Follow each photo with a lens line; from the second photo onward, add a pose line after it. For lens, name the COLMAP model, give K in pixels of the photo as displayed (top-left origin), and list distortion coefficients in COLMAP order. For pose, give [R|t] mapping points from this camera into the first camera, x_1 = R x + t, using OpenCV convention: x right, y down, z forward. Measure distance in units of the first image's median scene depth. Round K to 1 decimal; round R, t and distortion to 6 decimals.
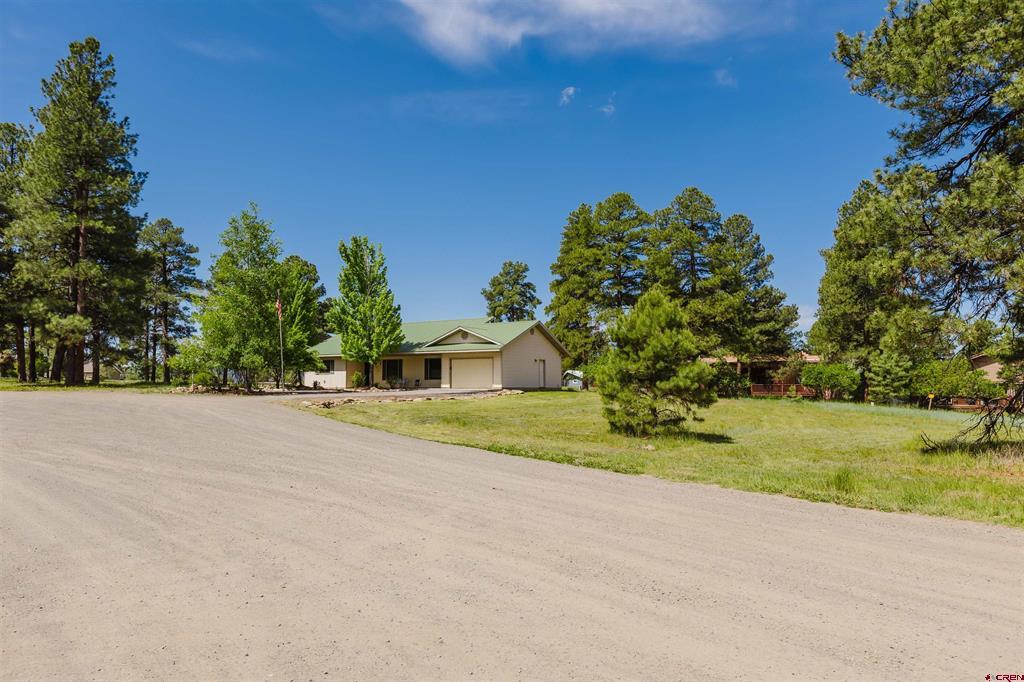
lens RADIAL K [[711.8, 0, 517.5], [0, 711.8, 344.0], [0, 0, 1]] dist [0.018733, 0.000456]
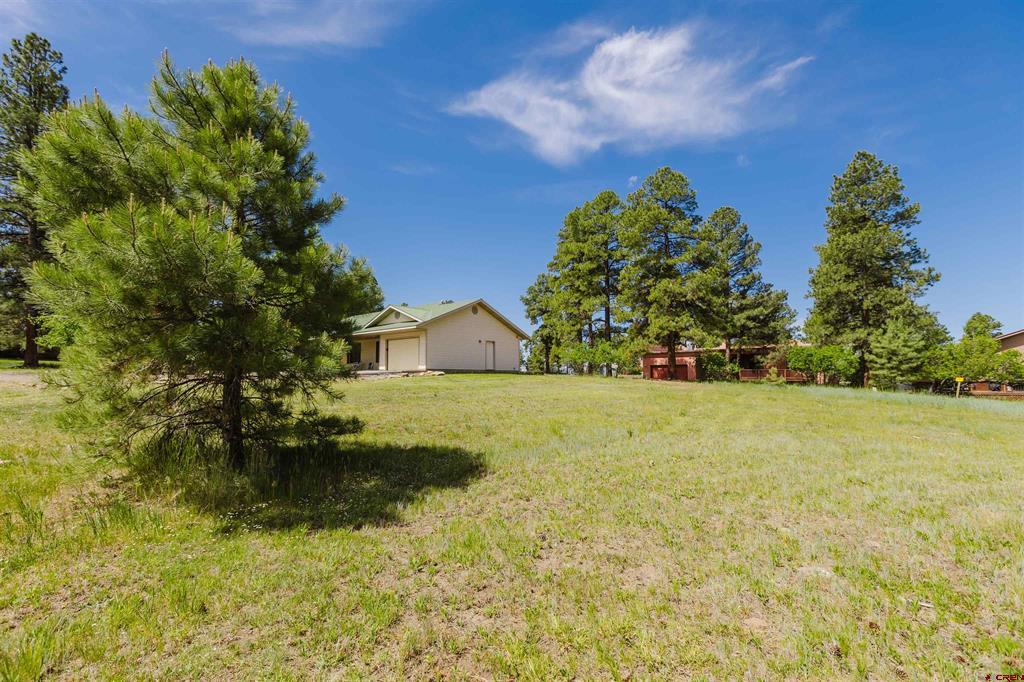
lens RADIAL K [[464.0, 0, 510.7], [0, 464.0, 346.1], [0, 0, 1]] dist [-0.001806, -0.000791]
pose [[0.982046, -0.010615, -0.188342, 0.161225], [0.009621, 0.999935, -0.006195, 0.029471], [0.188396, 0.004272, 0.982084, 0.349744]]
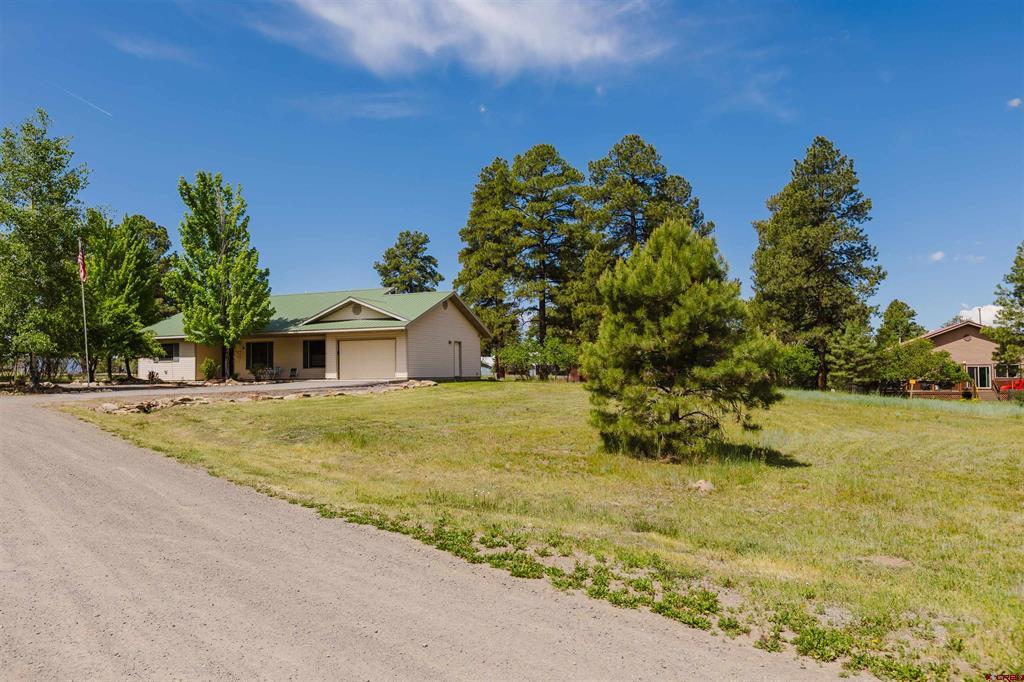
lens RADIAL K [[737.7, 0, 513.0], [0, 737.7, 341.0], [0, 0, 1]] dist [0.003420, -0.009904]
pose [[0.990243, -0.004341, 0.139285, -0.016159], [0.002288, 0.999886, 0.014899, 0.008675], [-0.139334, -0.014435, 0.990140, 0.168155]]
